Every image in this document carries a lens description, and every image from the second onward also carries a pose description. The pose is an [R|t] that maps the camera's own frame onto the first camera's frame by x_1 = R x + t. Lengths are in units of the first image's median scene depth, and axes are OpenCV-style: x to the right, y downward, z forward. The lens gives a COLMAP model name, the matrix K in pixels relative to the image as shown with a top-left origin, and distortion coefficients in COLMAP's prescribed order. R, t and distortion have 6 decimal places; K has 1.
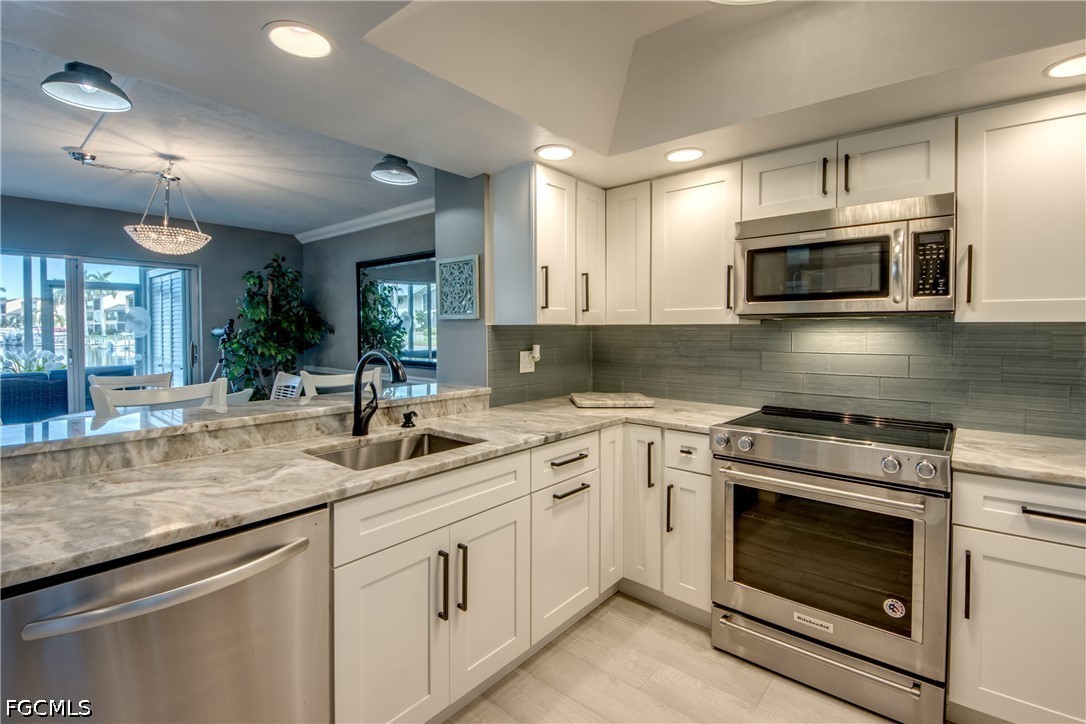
lens RADIAL K [[488.8, 0, 560.5], [0, 488.8, 332.7], [0, 0, 1]] dist [0.002724, -0.005772]
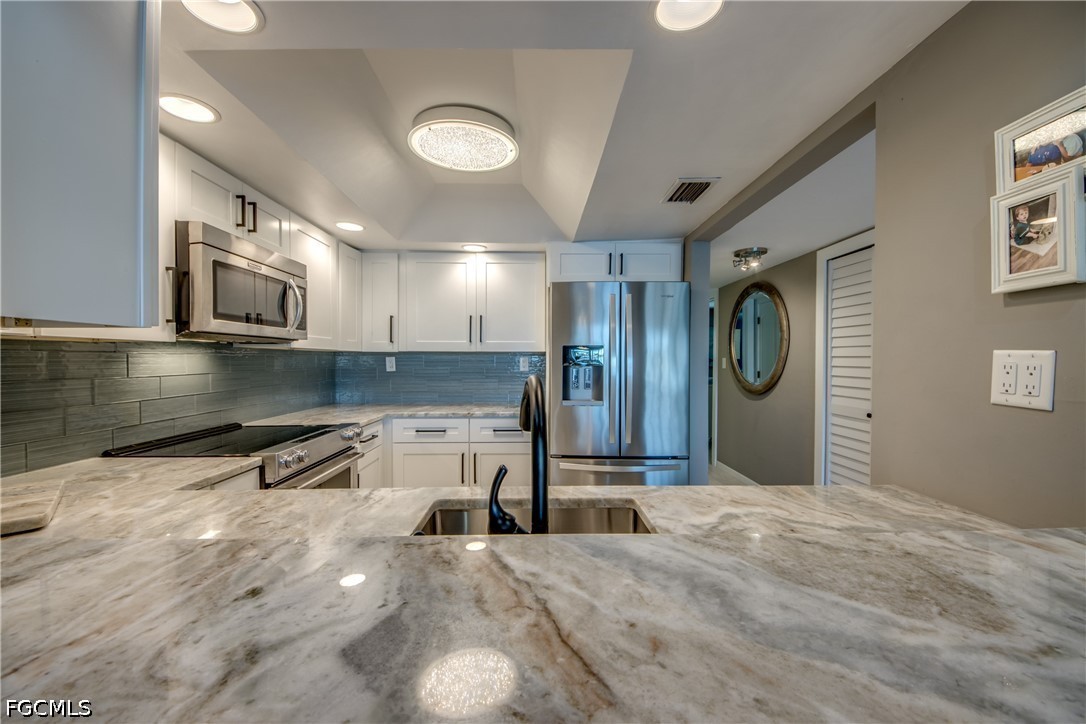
lens RADIAL K [[422.5, 0, 533.9], [0, 422.5, 364.5], [0, 0, 1]] dist [0.007077, -0.009155]
pose [[-0.616210, -0.009954, 0.787519, -0.580148], [0.008473, 0.999778, 0.019267, 0.010576], [-0.787536, 0.018545, -0.615989, 1.023390]]
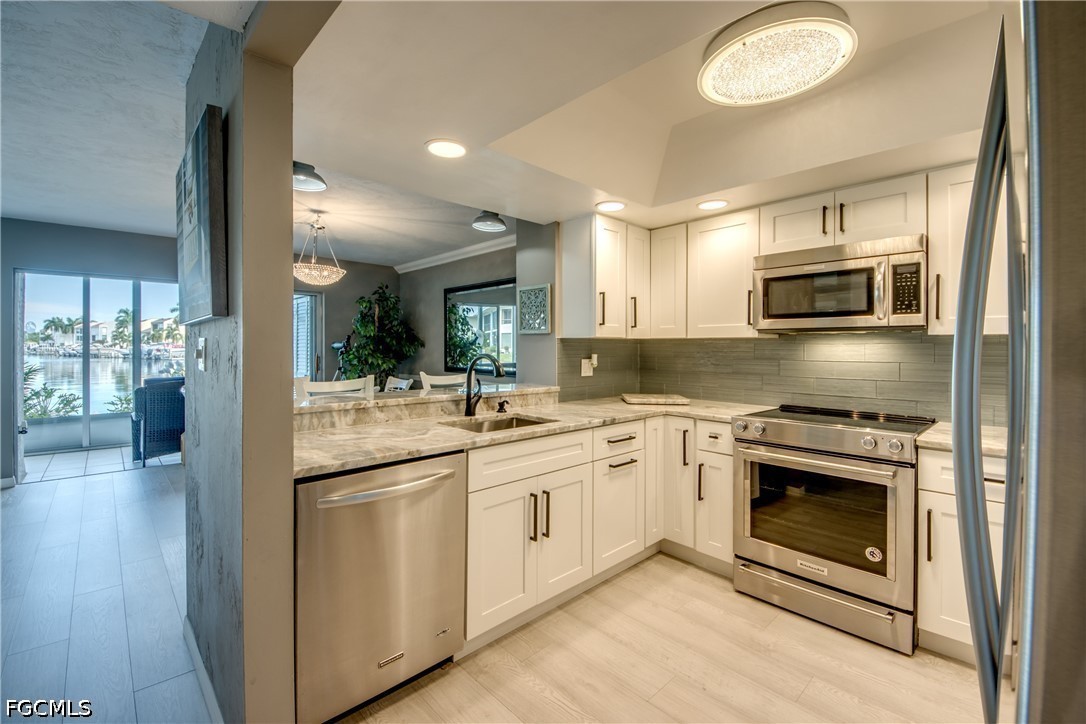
lens RADIAL K [[460.7, 0, 560.9], [0, 460.7, 339.8], [0, 0, 1]] dist [-0.016552, -0.002278]
pose [[0.994433, 0.001639, -0.105359, -0.013238], [-0.004086, 0.999727, -0.023010, 0.019109], [0.105293, 0.023312, 0.994168, -0.233204]]
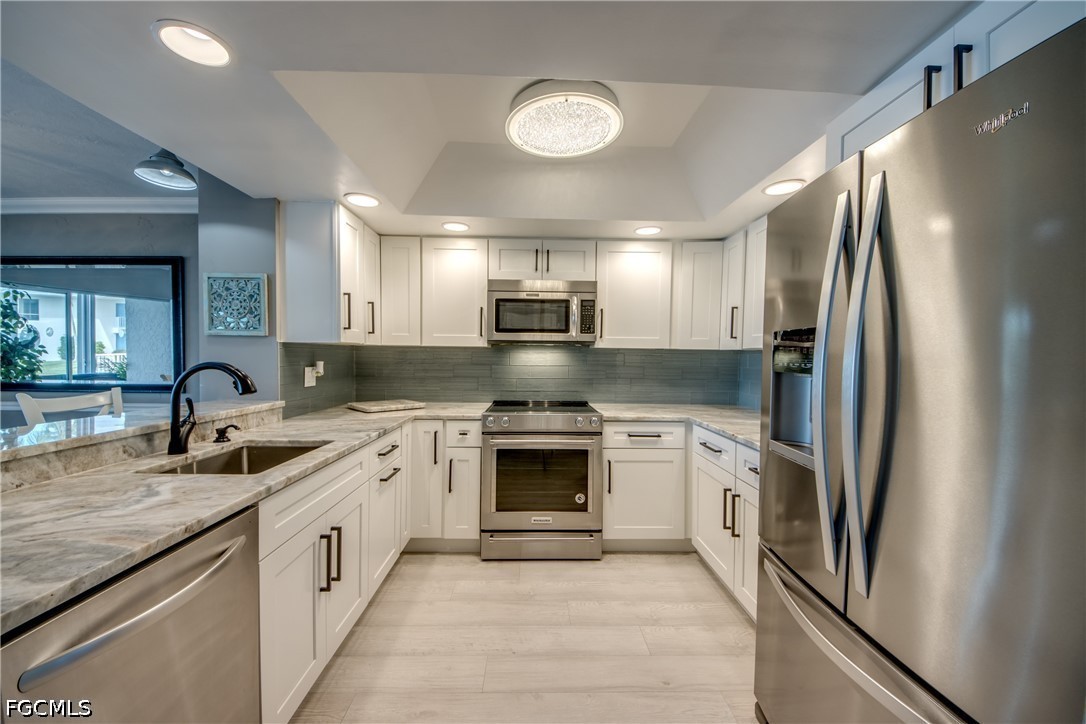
lens RADIAL K [[394.9, 0, 557.9], [0, 394.9, 359.9], [0, 0, 1]] dist [-0.021875, -0.002713]
pose [[0.727425, 0.001961, 0.686185, -0.326315], [-0.004603, 0.999987, 0.002022, 0.020989], [-0.686172, -0.004629, 0.727424, -0.033307]]
